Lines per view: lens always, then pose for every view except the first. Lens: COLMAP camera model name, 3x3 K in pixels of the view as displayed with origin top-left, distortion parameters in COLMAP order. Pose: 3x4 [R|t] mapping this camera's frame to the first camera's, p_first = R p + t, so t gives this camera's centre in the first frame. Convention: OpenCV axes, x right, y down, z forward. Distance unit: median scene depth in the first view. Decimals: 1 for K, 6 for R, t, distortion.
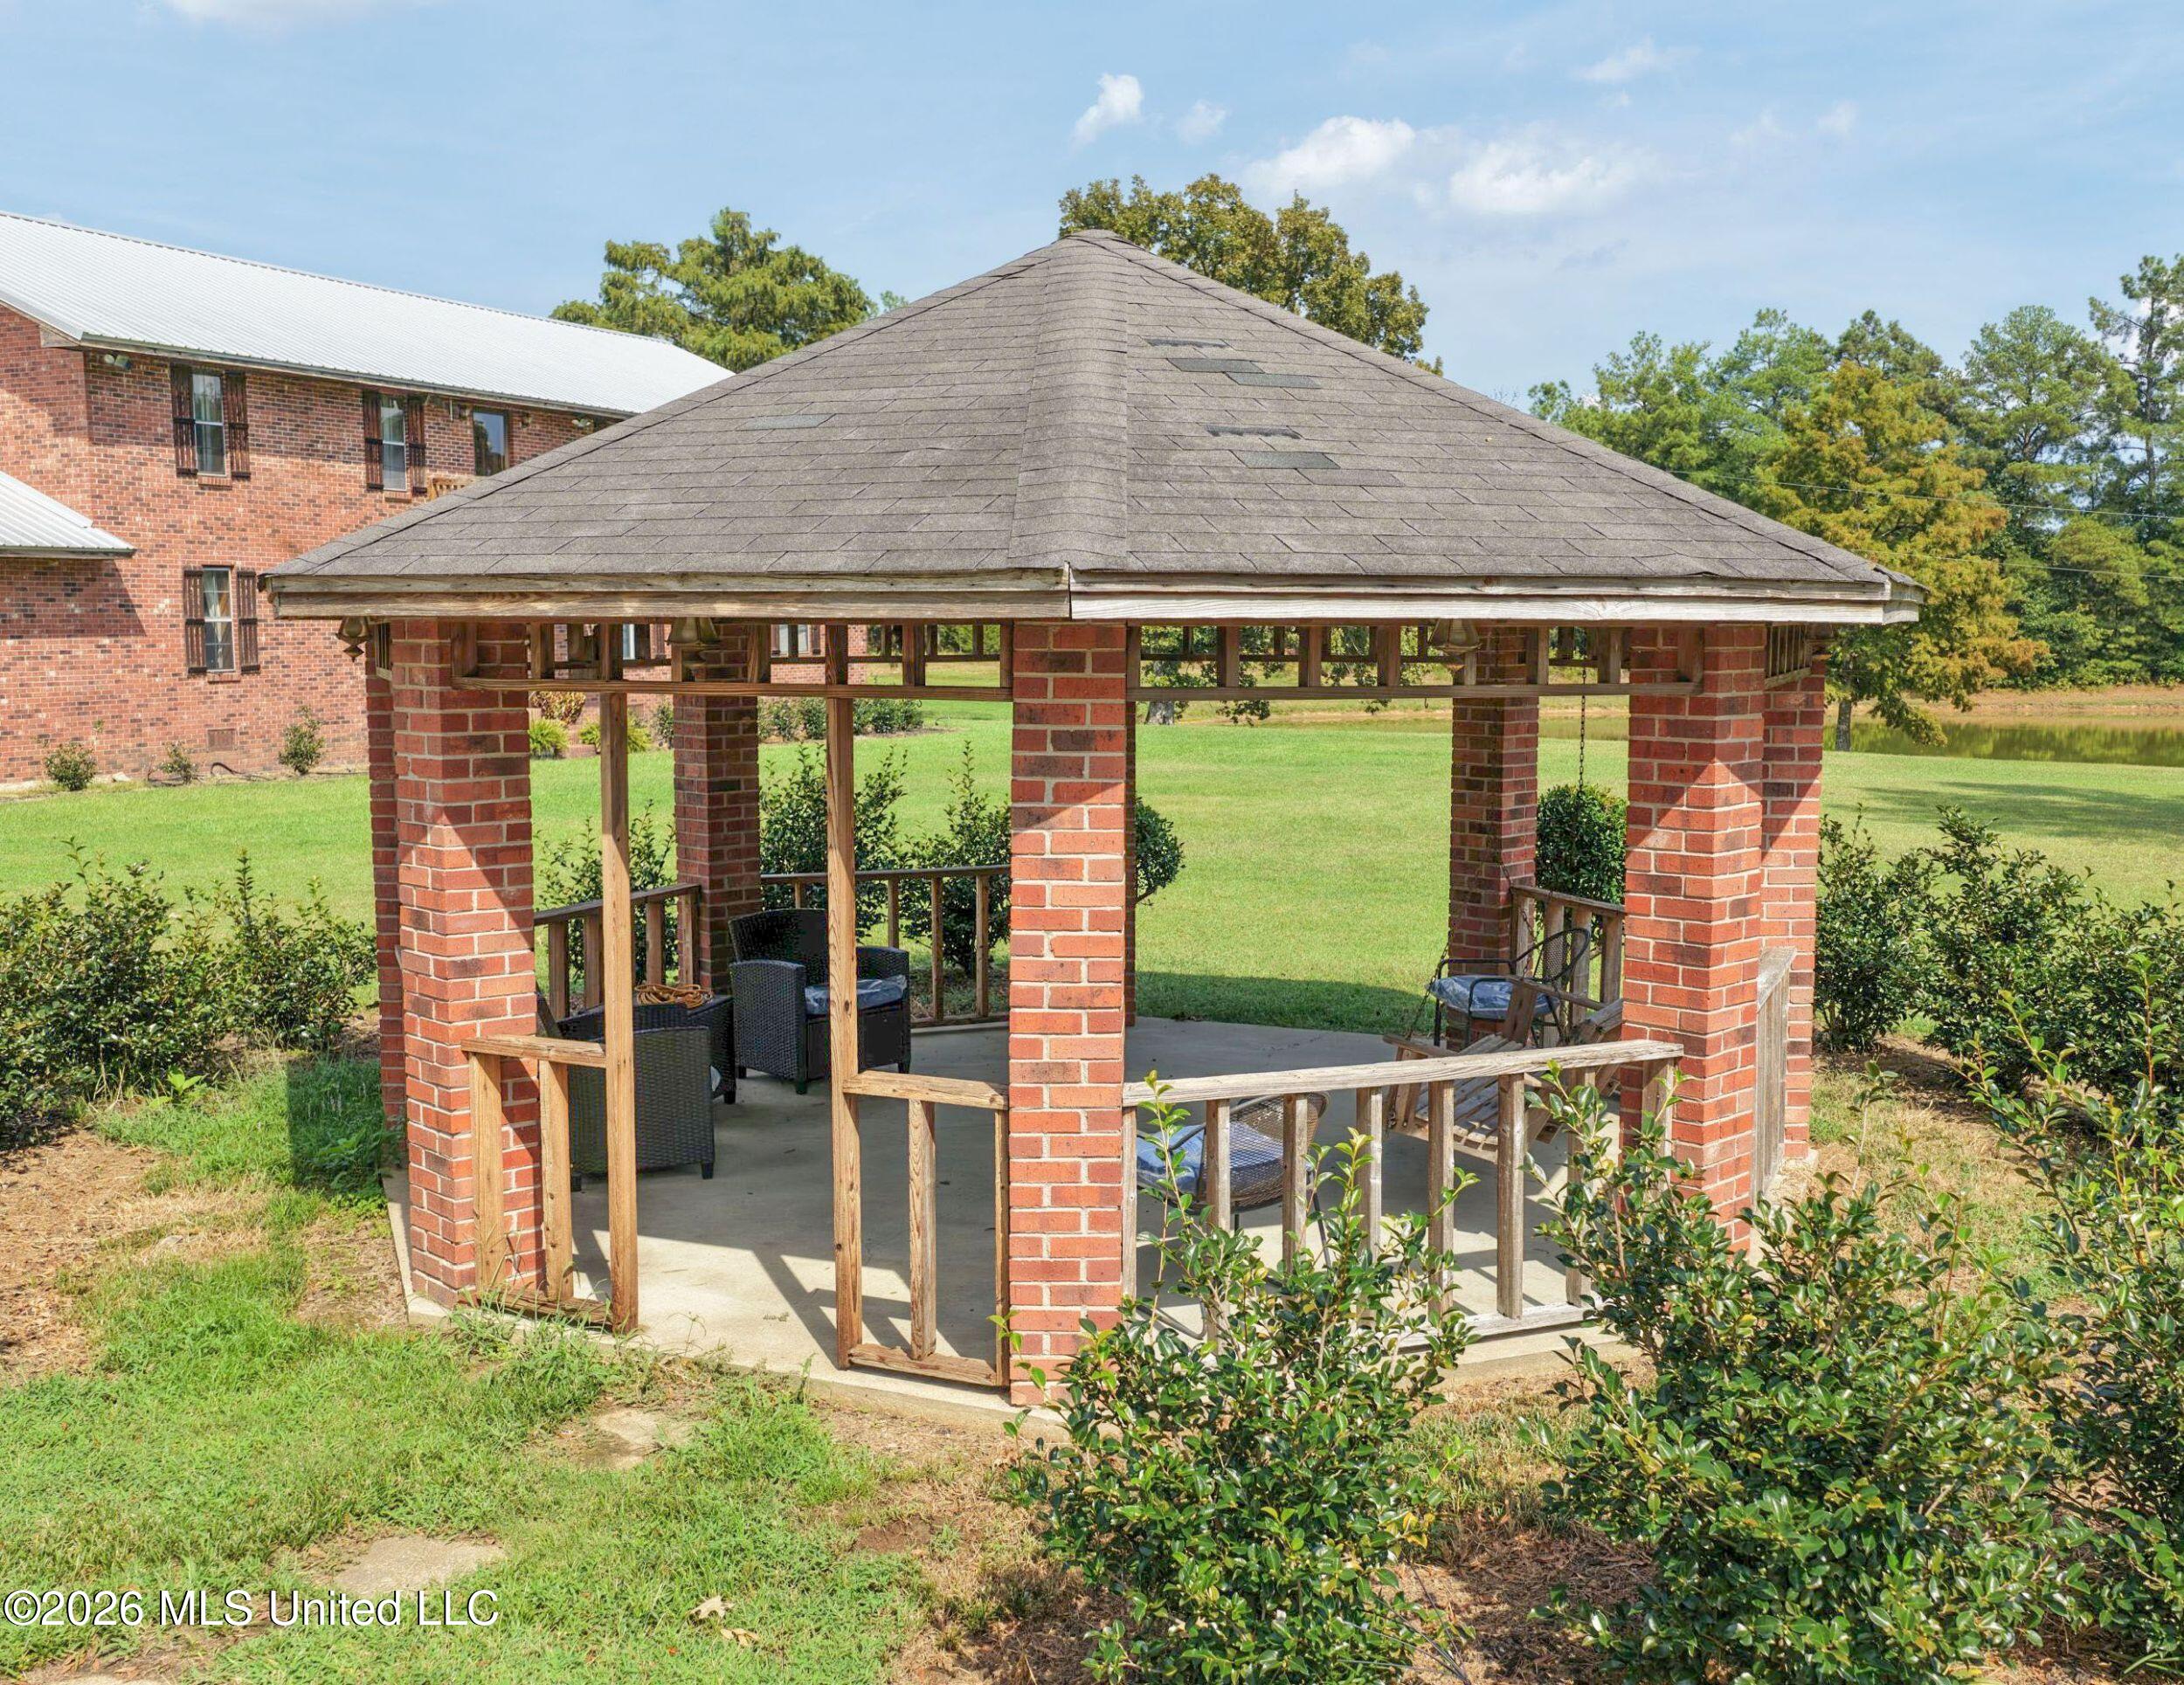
lens RADIAL K [[2103.8, 0, 1092.0], [0, 2103.8, 842.5], [0, 0, 1]] dist [0.003876, 0.015304]
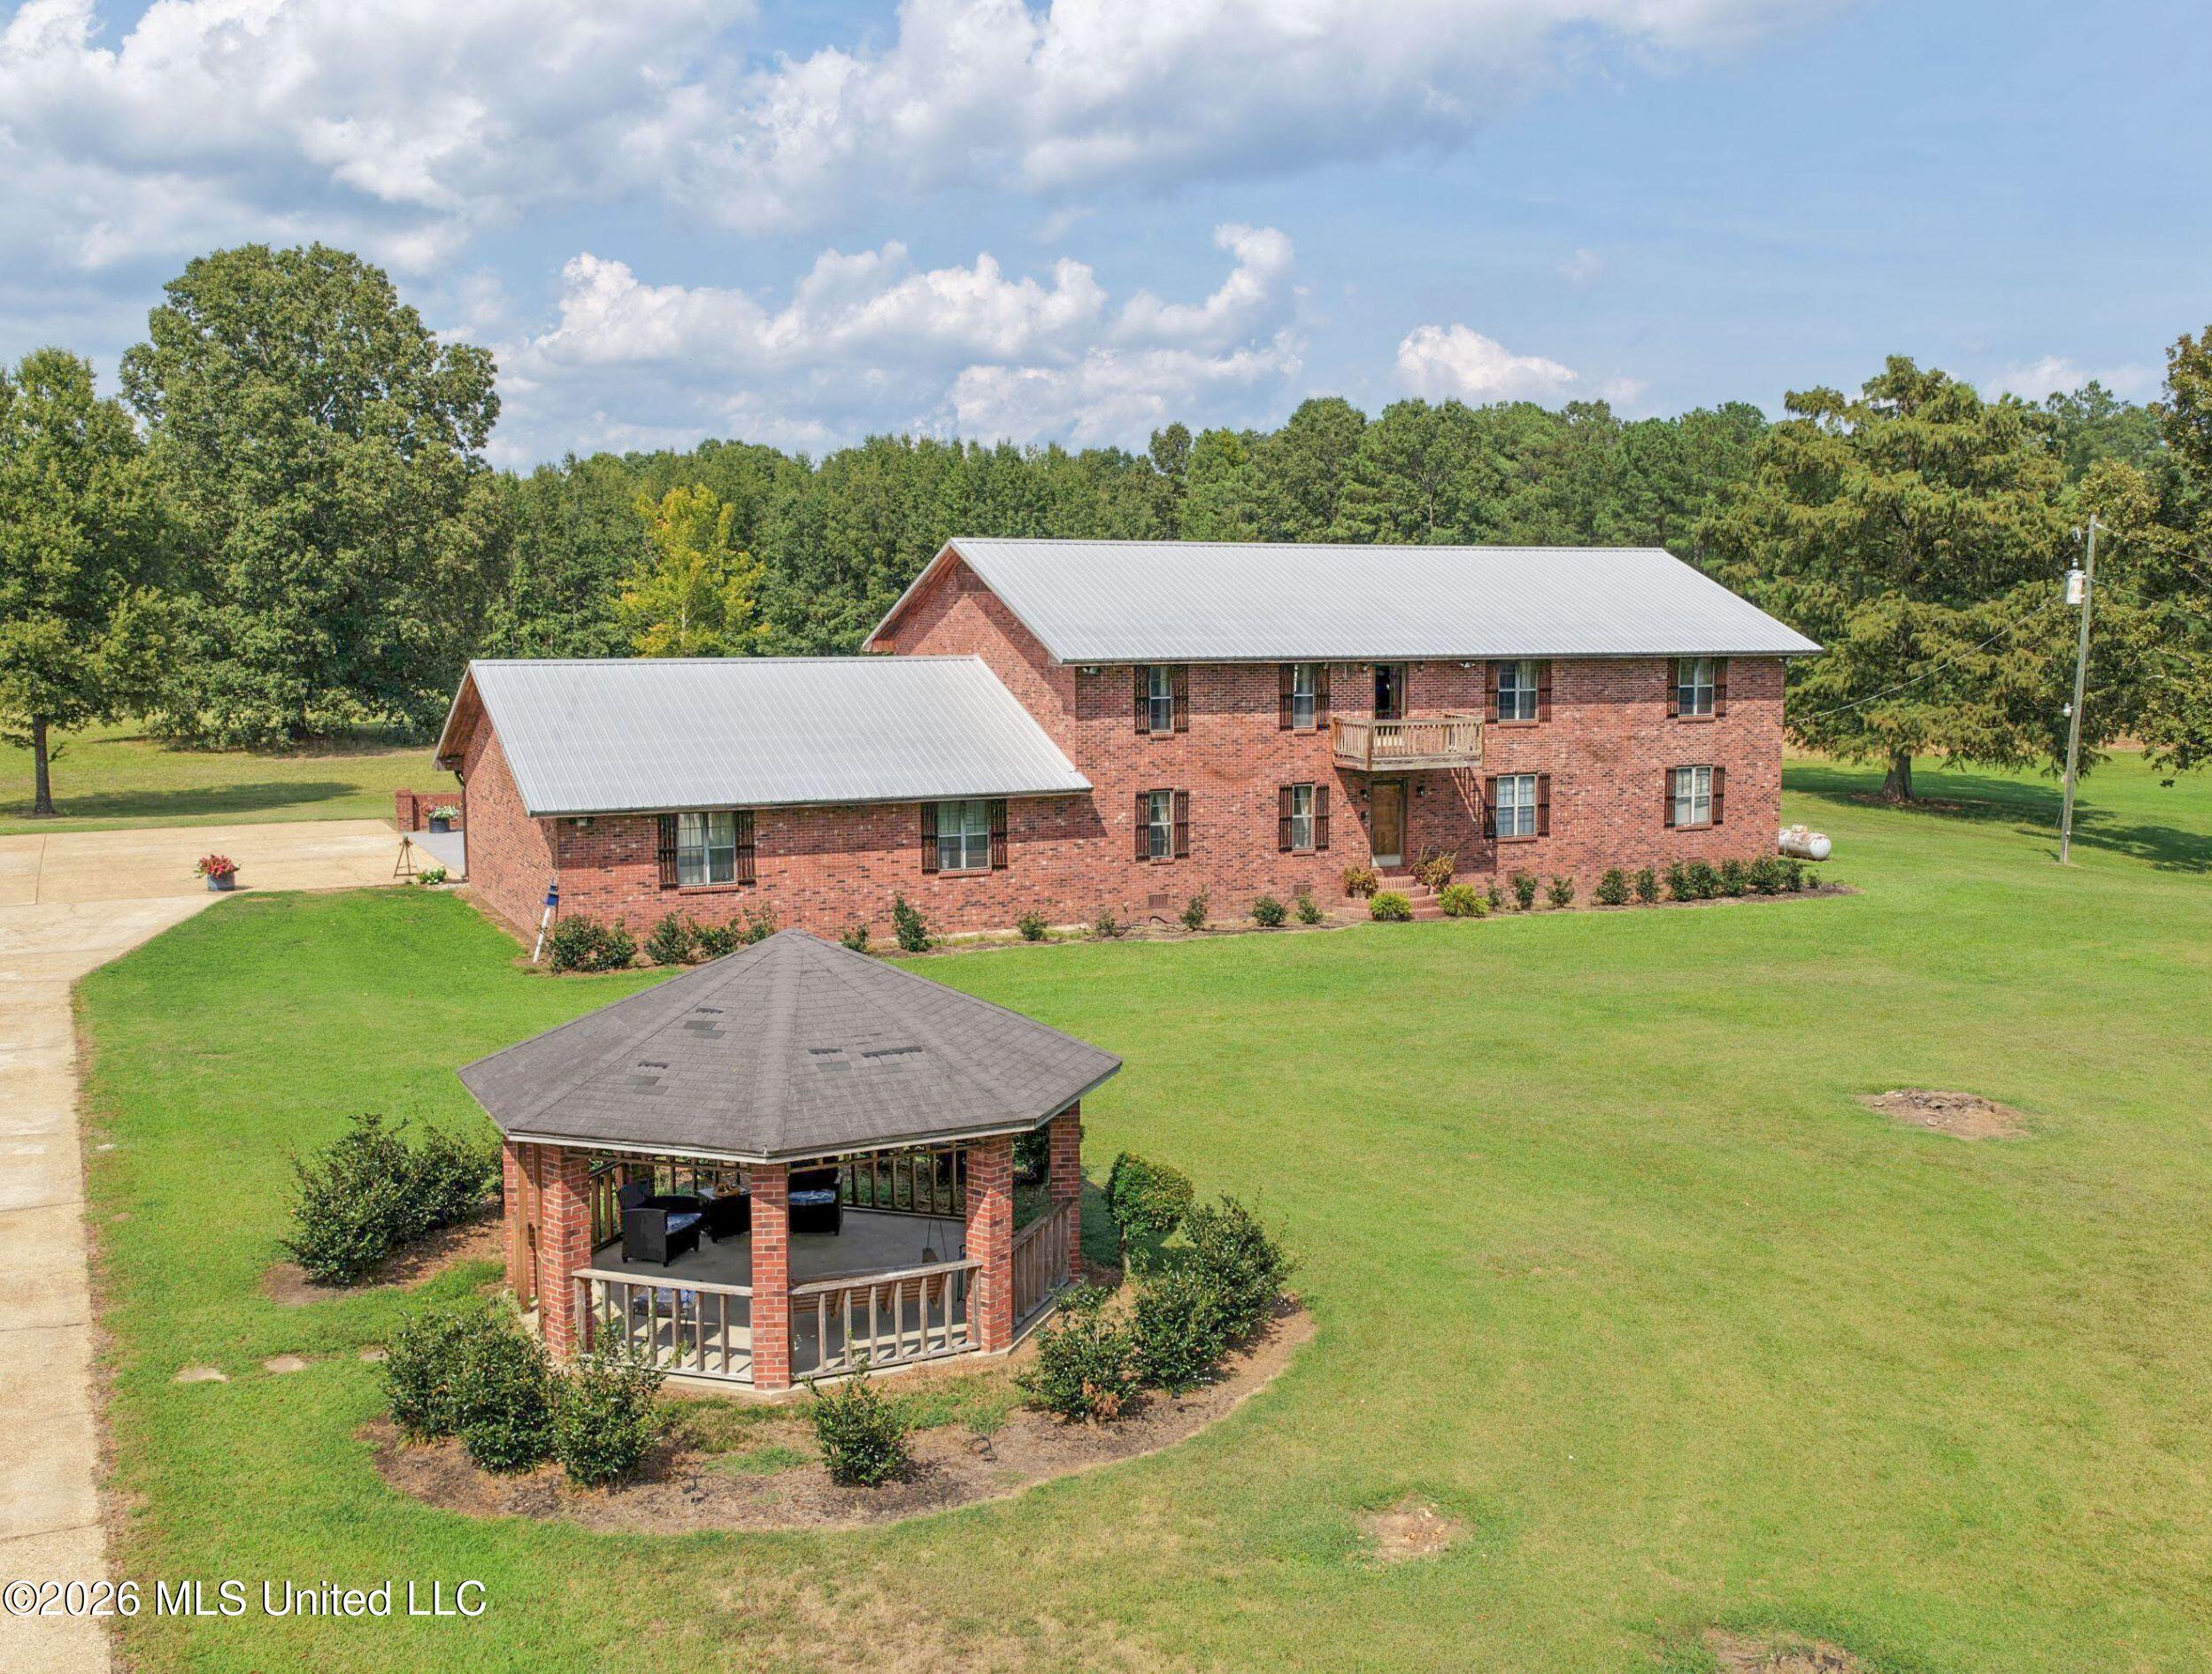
lens RADIAL K [[2081.7, 0, 1162.2], [0, 2081.7, 832.3], [0, 0, 1]] dist [-0.014097, 0.027481]
pose [[0.786966, 0.068695, -0.613160, 0.513700], [-0.068496, 0.997367, 0.023828, -0.134971], [0.613182, 0.023247, 0.789599, -0.196647]]
